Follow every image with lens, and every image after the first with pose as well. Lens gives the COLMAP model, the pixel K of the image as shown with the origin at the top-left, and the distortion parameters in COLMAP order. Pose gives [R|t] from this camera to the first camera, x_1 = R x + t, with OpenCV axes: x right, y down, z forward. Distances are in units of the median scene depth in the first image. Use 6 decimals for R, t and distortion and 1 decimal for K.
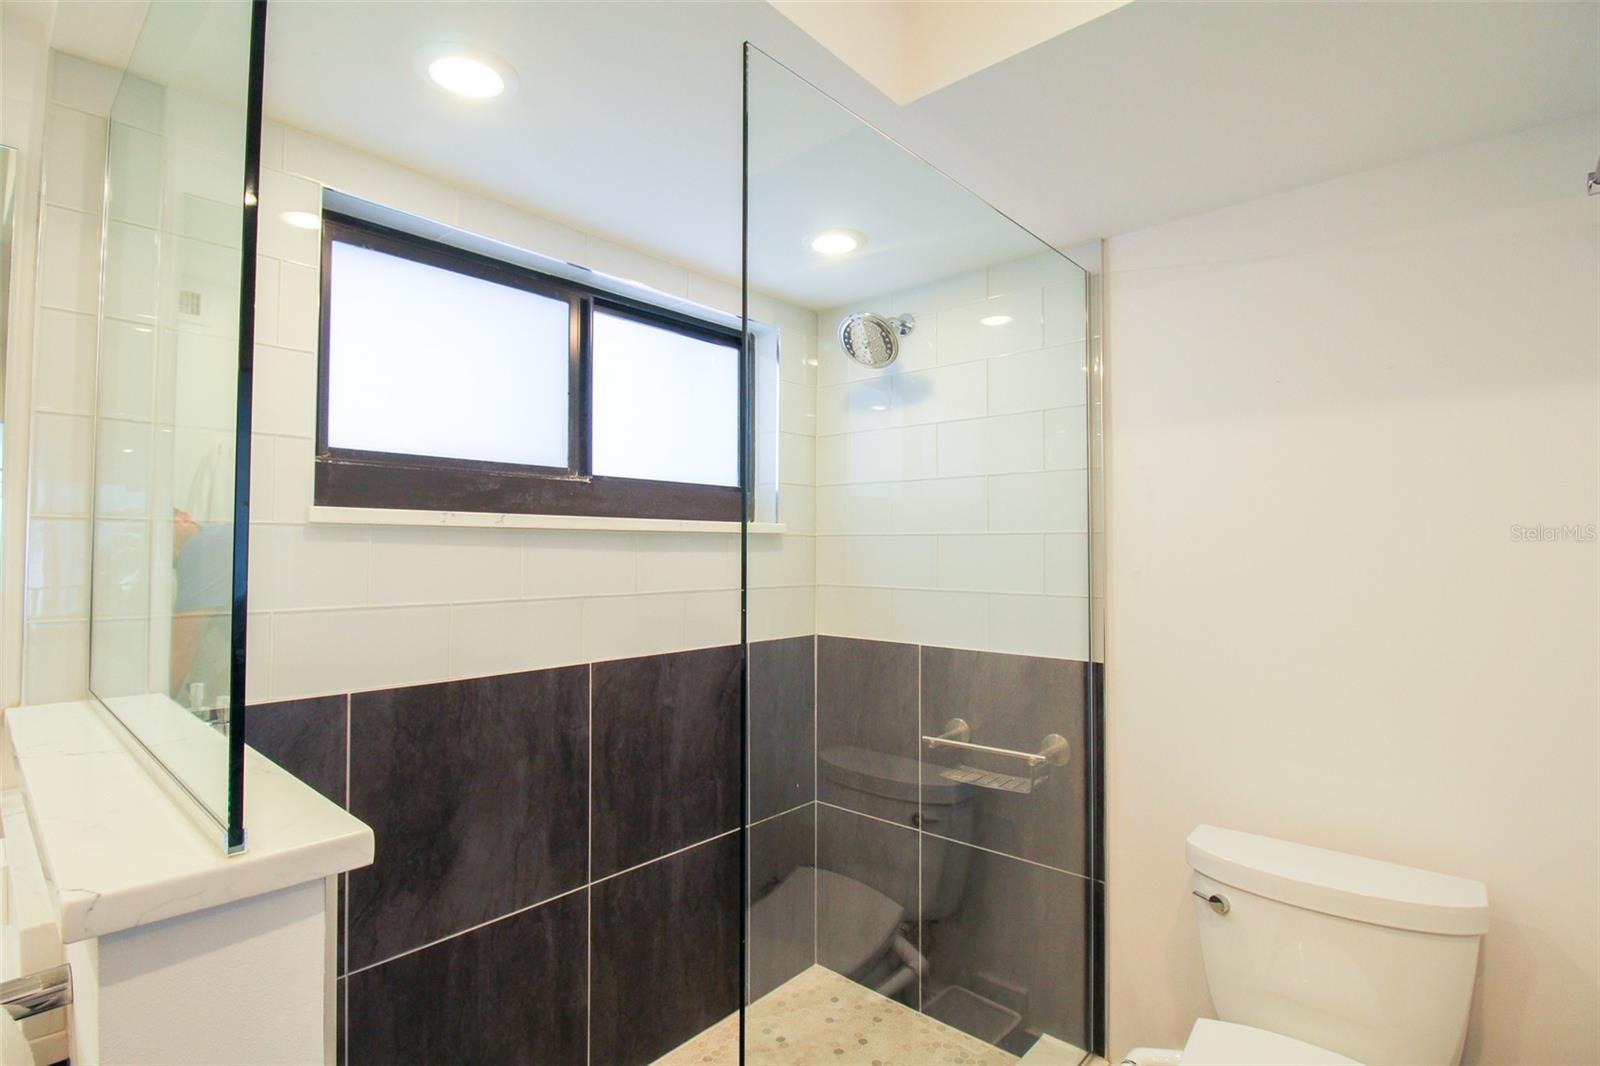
lens RADIAL K [[773.4, 0, 804.3], [0, 773.4, 527.1], [0, 0, 1]] dist [0.001469, -0.014379]
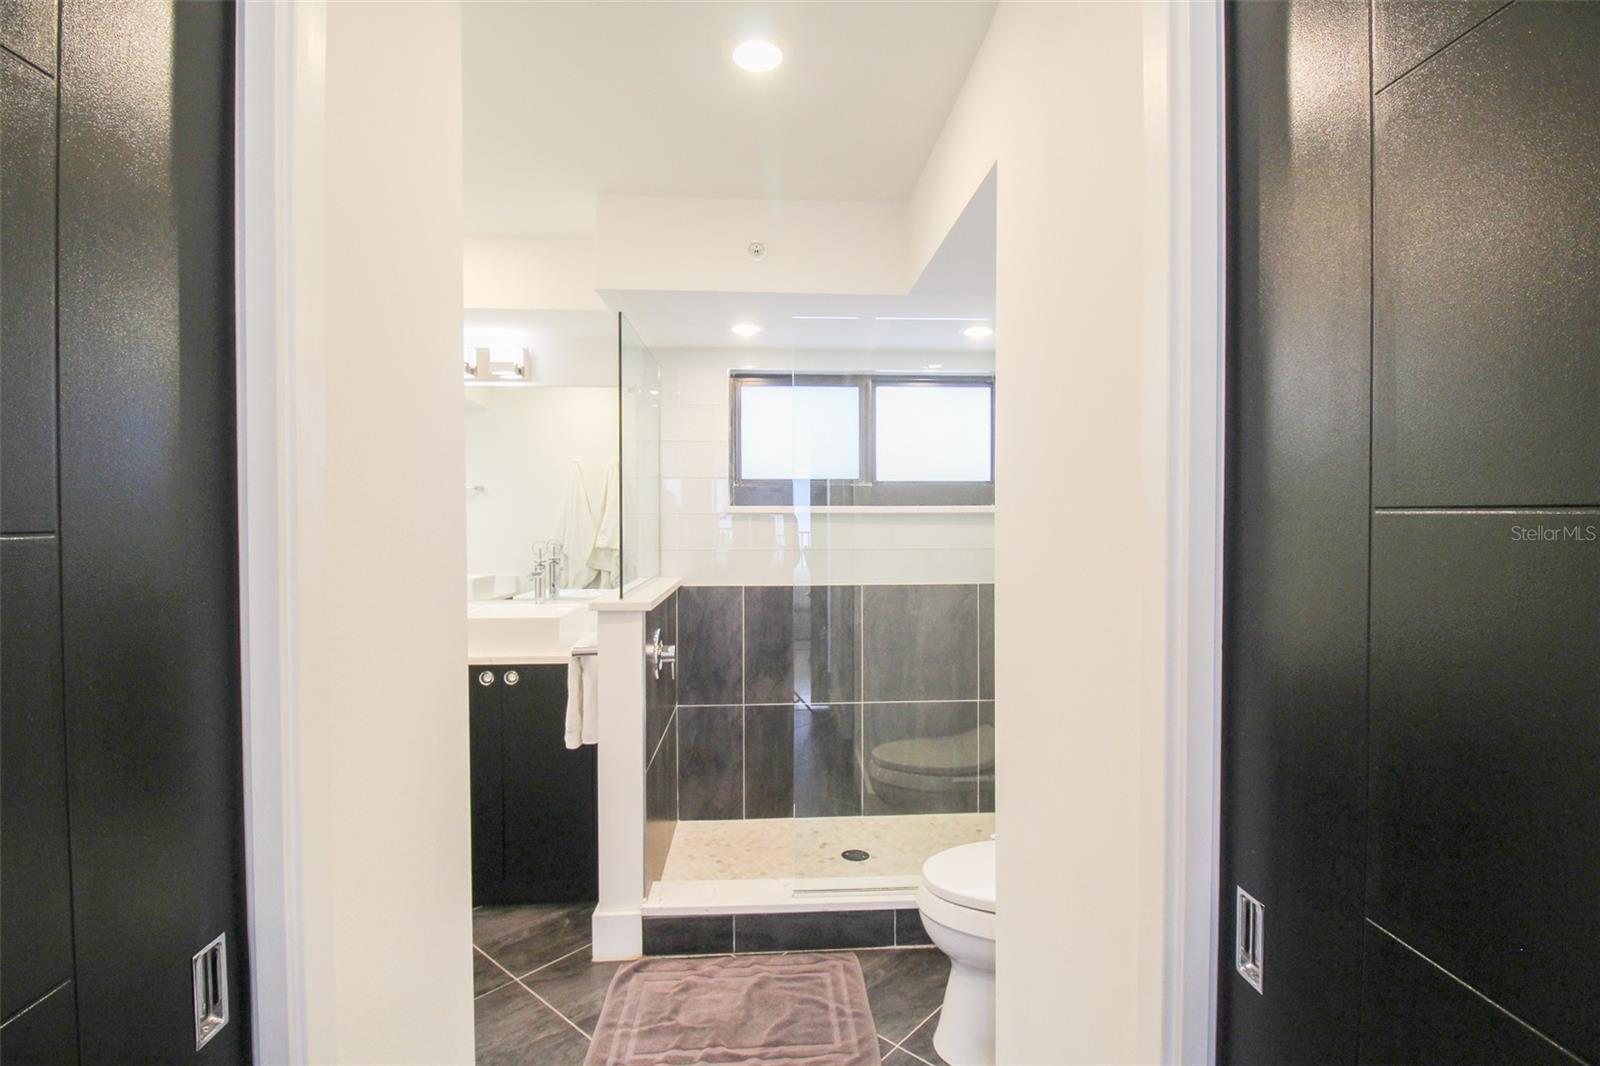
lens RADIAL K [[744.5, 0, 800.5], [0, 744.5, 528.4], [0, 0, 1]] dist [0.002742, -0.013006]
pose [[0.708324, 0.009878, -0.705818, 0.860818], [0.022584, 0.999073, 0.036646, -0.027754], [0.705526, -0.041897, 0.707444, -0.354471]]
